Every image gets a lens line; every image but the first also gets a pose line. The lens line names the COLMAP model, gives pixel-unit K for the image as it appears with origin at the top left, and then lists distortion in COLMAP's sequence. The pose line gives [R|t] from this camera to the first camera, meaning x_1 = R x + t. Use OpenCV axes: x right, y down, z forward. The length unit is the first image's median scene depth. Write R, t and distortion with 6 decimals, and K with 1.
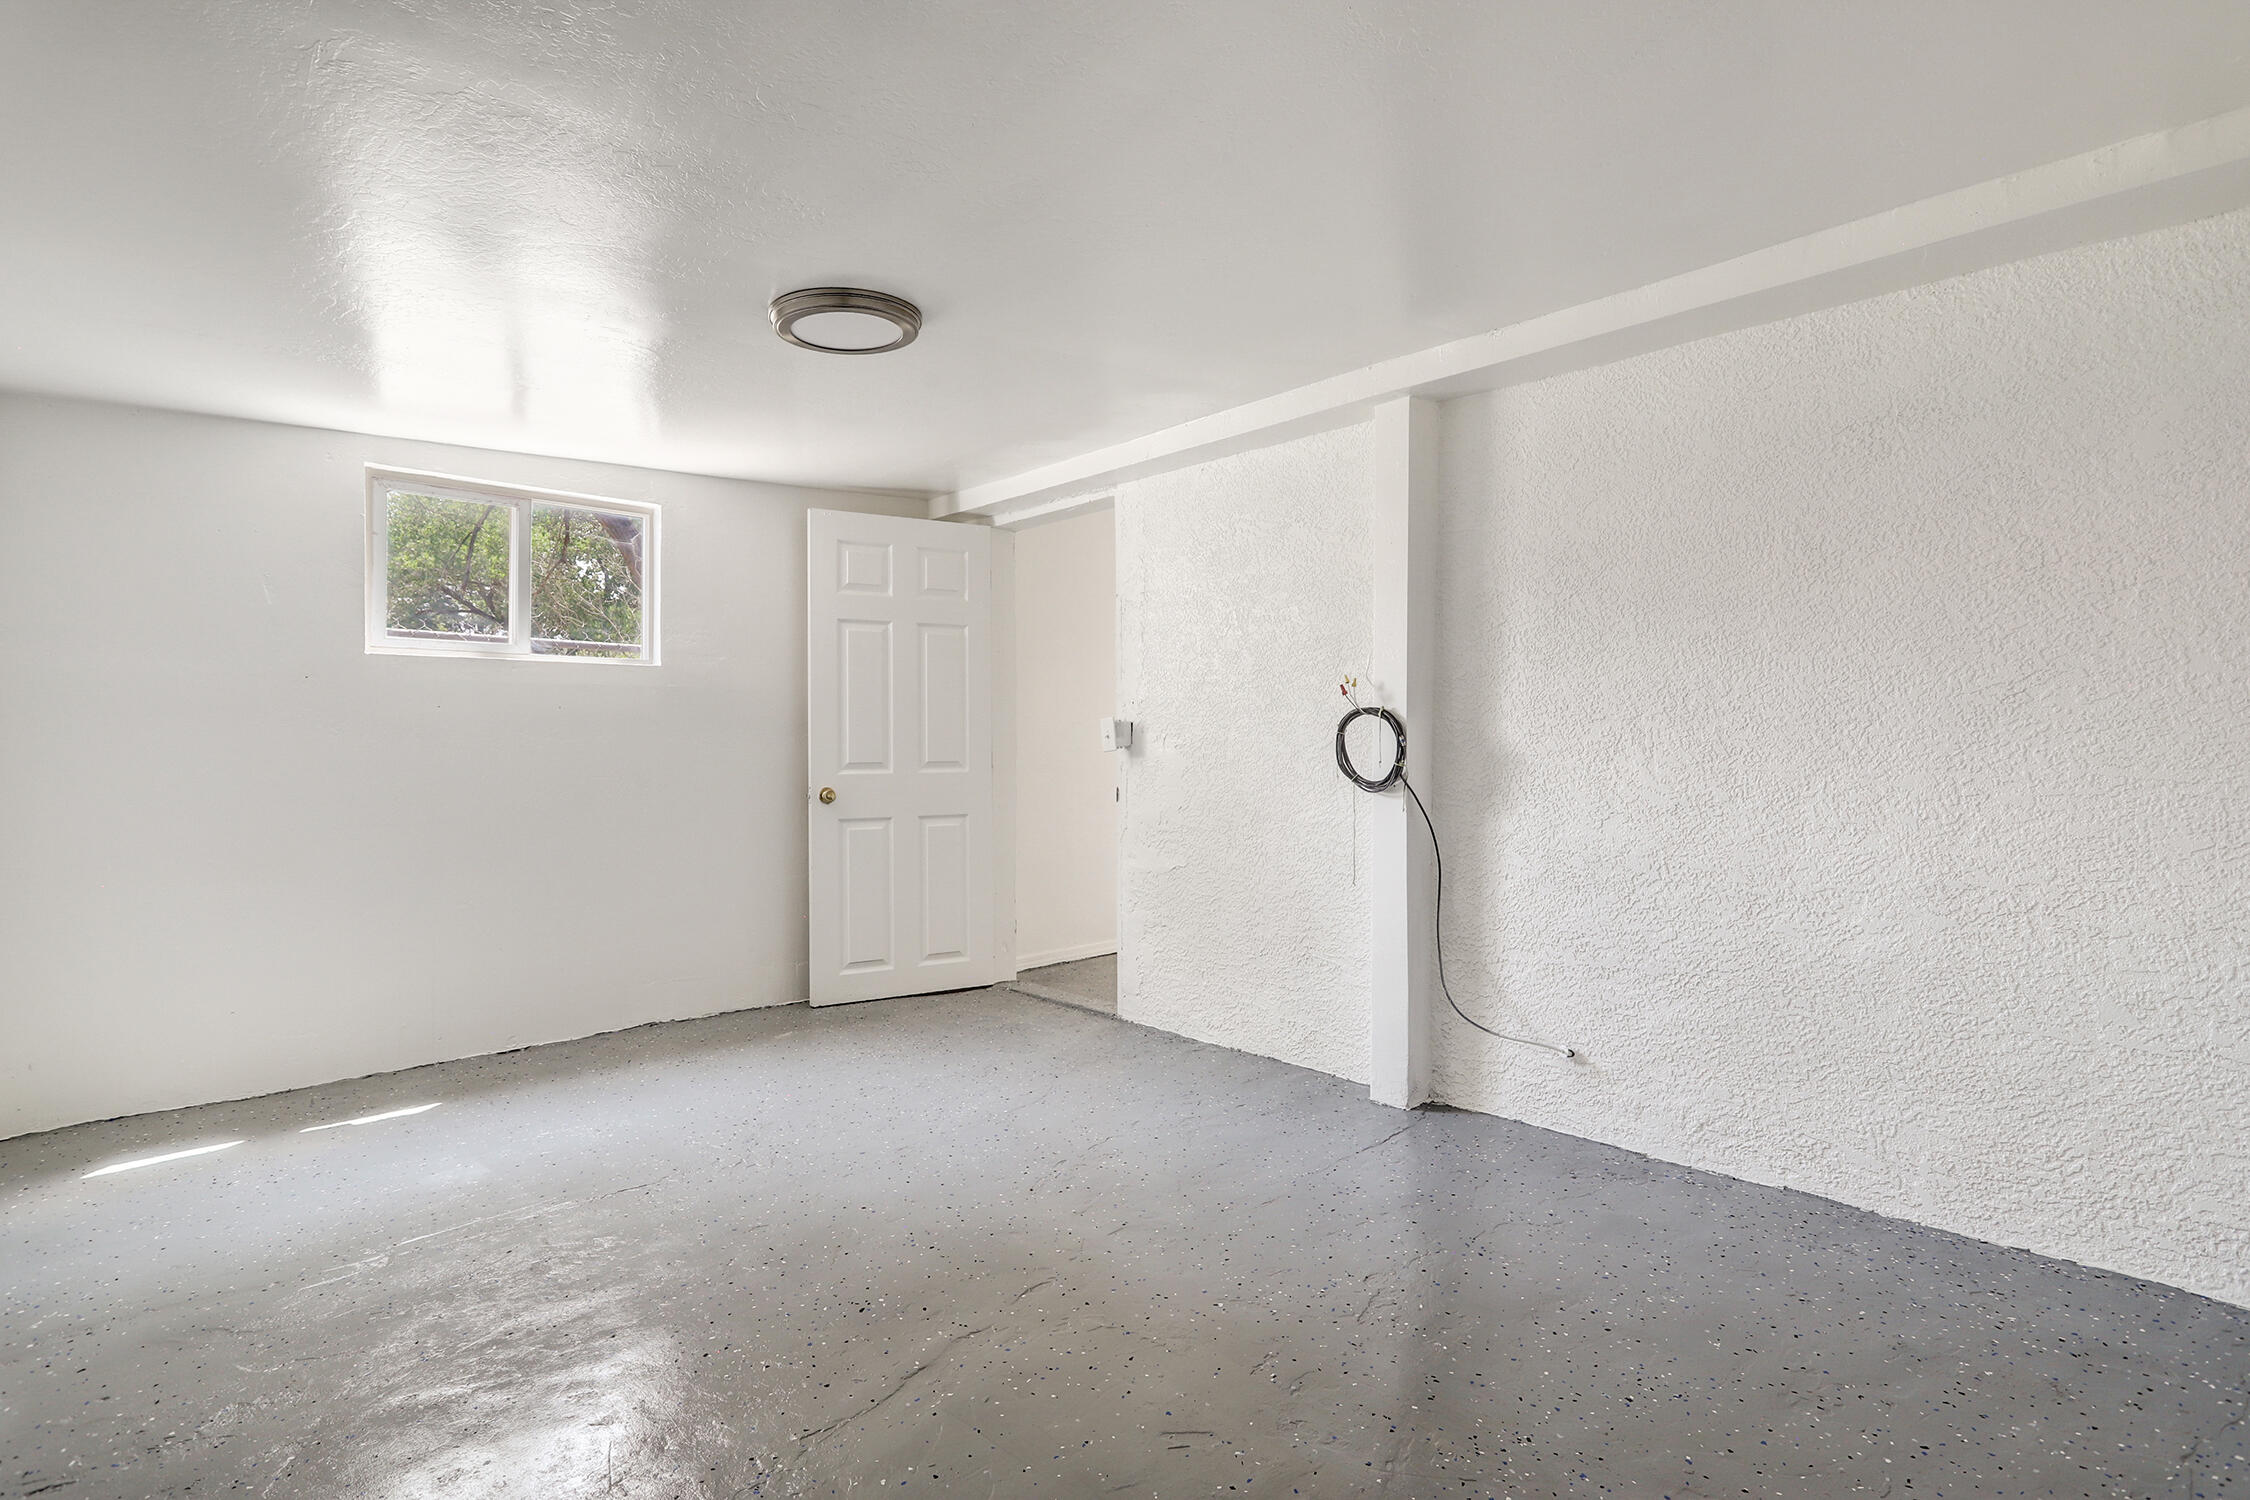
lens RADIAL K [[1081.1, 0, 1129.8], [0, 1081.1, 756.8], [0, 0, 1]] dist [0.003077, 0.000080]
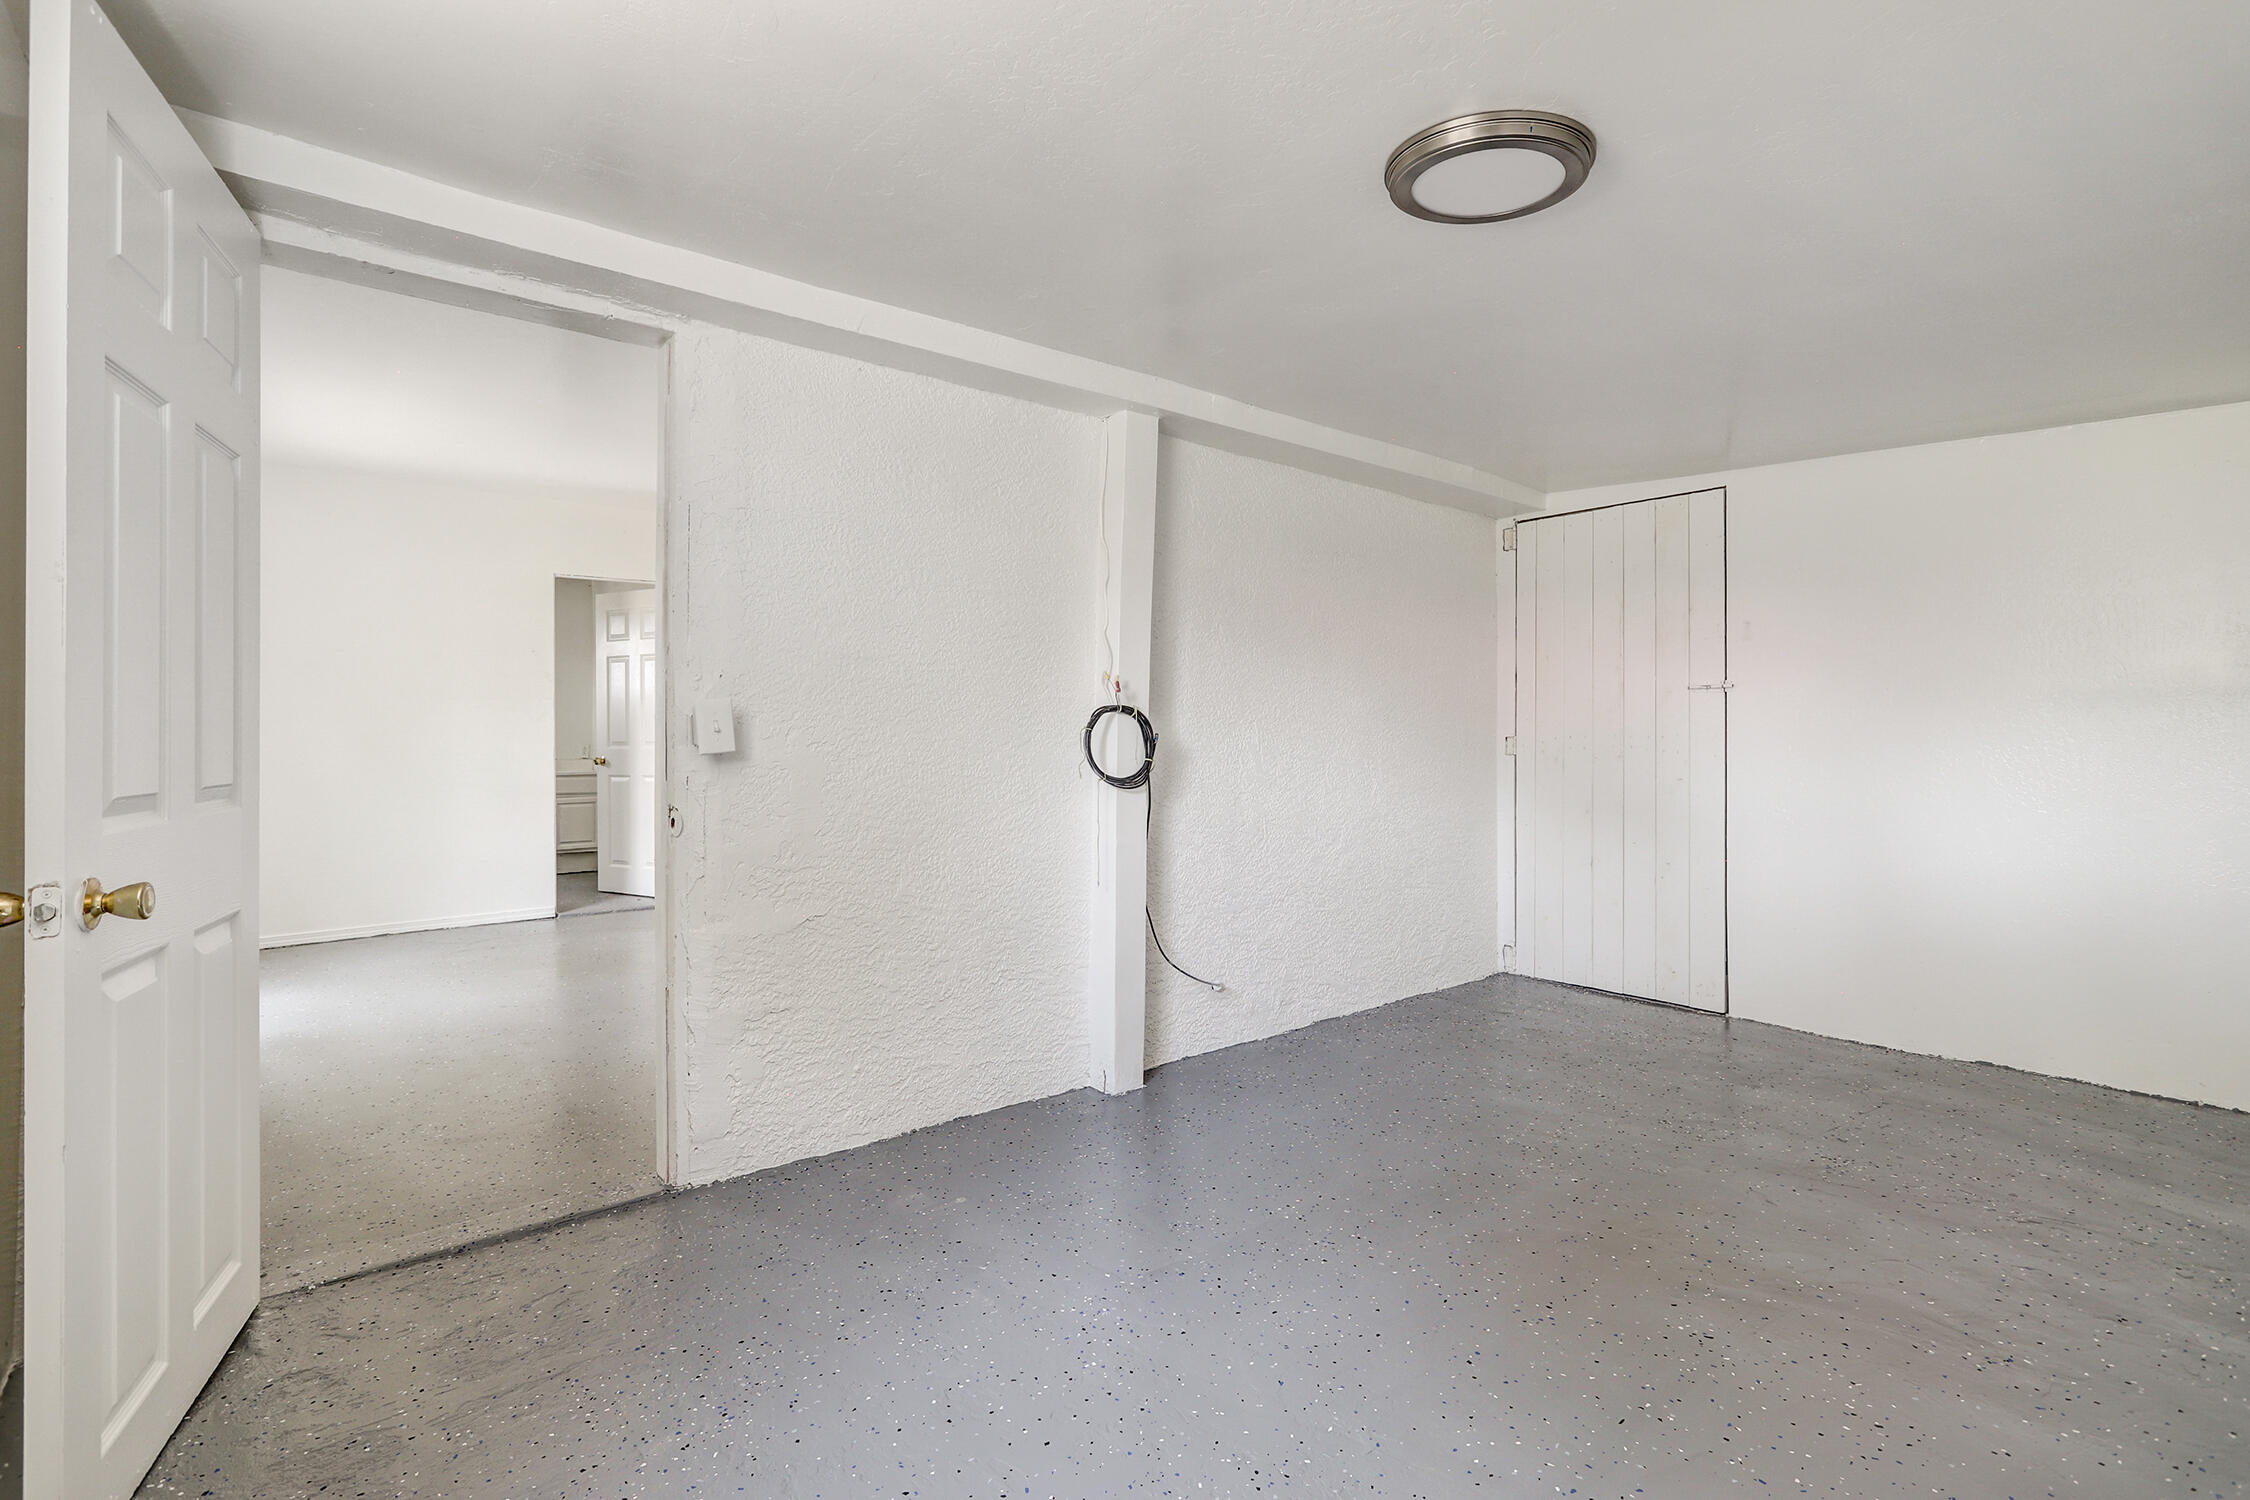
lens RADIAL K [[1081.1, 0, 1140.5], [0, 1081.1, 737.8], [0, 0, 1]] dist [0.003077, 0.000080]
pose [[0.069651, 0.003544, 0.997565, -0.784605], [0.012032, 0.999918, -0.004393, -0.009724], [-0.997499, 0.012309, 0.069603, 0.910647]]
